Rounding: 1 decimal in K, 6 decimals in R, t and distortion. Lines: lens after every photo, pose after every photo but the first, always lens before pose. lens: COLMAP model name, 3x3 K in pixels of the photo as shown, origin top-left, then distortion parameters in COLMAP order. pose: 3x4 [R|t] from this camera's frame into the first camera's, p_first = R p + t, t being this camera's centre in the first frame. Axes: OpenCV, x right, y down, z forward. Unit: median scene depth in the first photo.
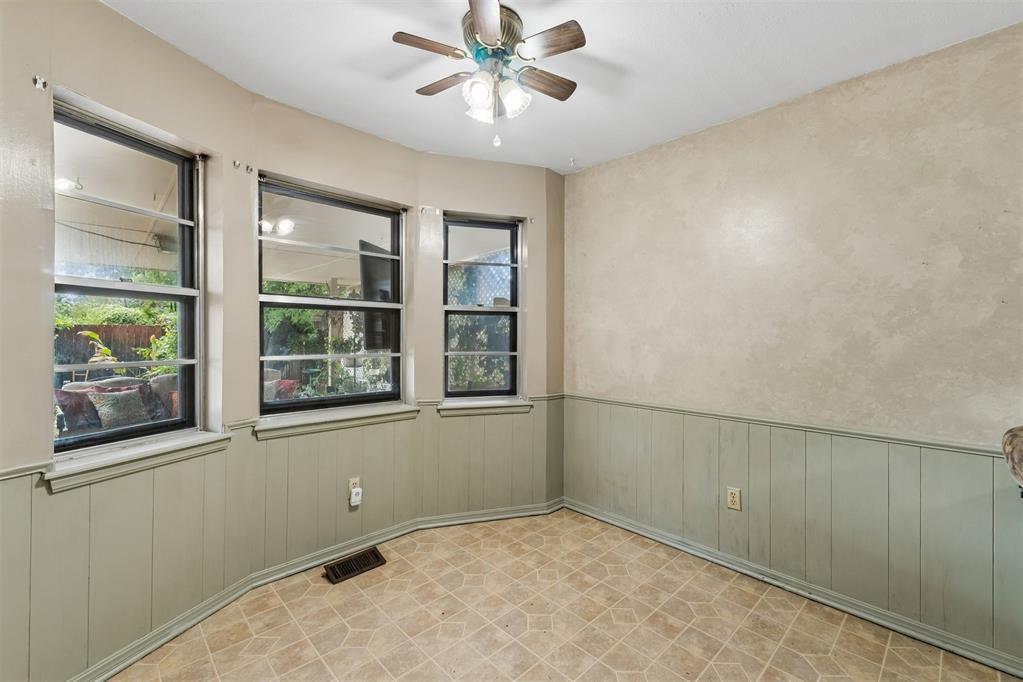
lens RADIAL K [[428.1, 0, 511.5], [0, 428.1, 341.0], [0, 0, 1]] dist [0.002991, 0.000377]
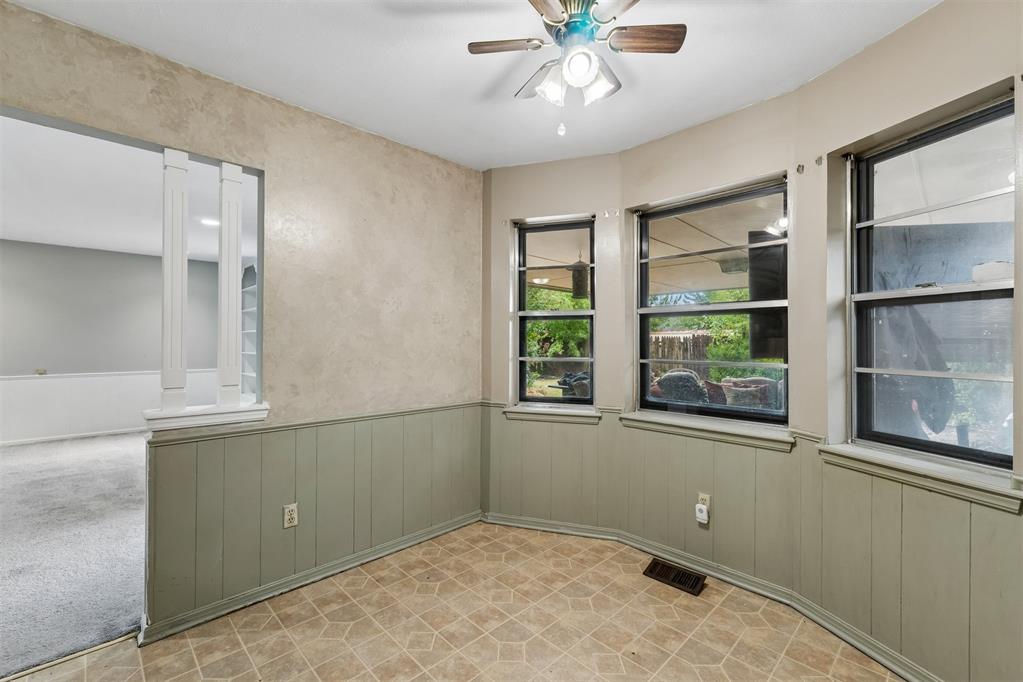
lens RADIAL K [[434.1, 0, 511.7], [0, 434.1, 328.0], [0, 0, 1]] dist [-0.000673, -0.000477]
pose [[0.011078, -0.035606, -0.999305, 0.645360], [-0.012810, 0.999279, -0.035747, -0.000218], [0.999857, 0.013198, 0.010614, 0.622274]]
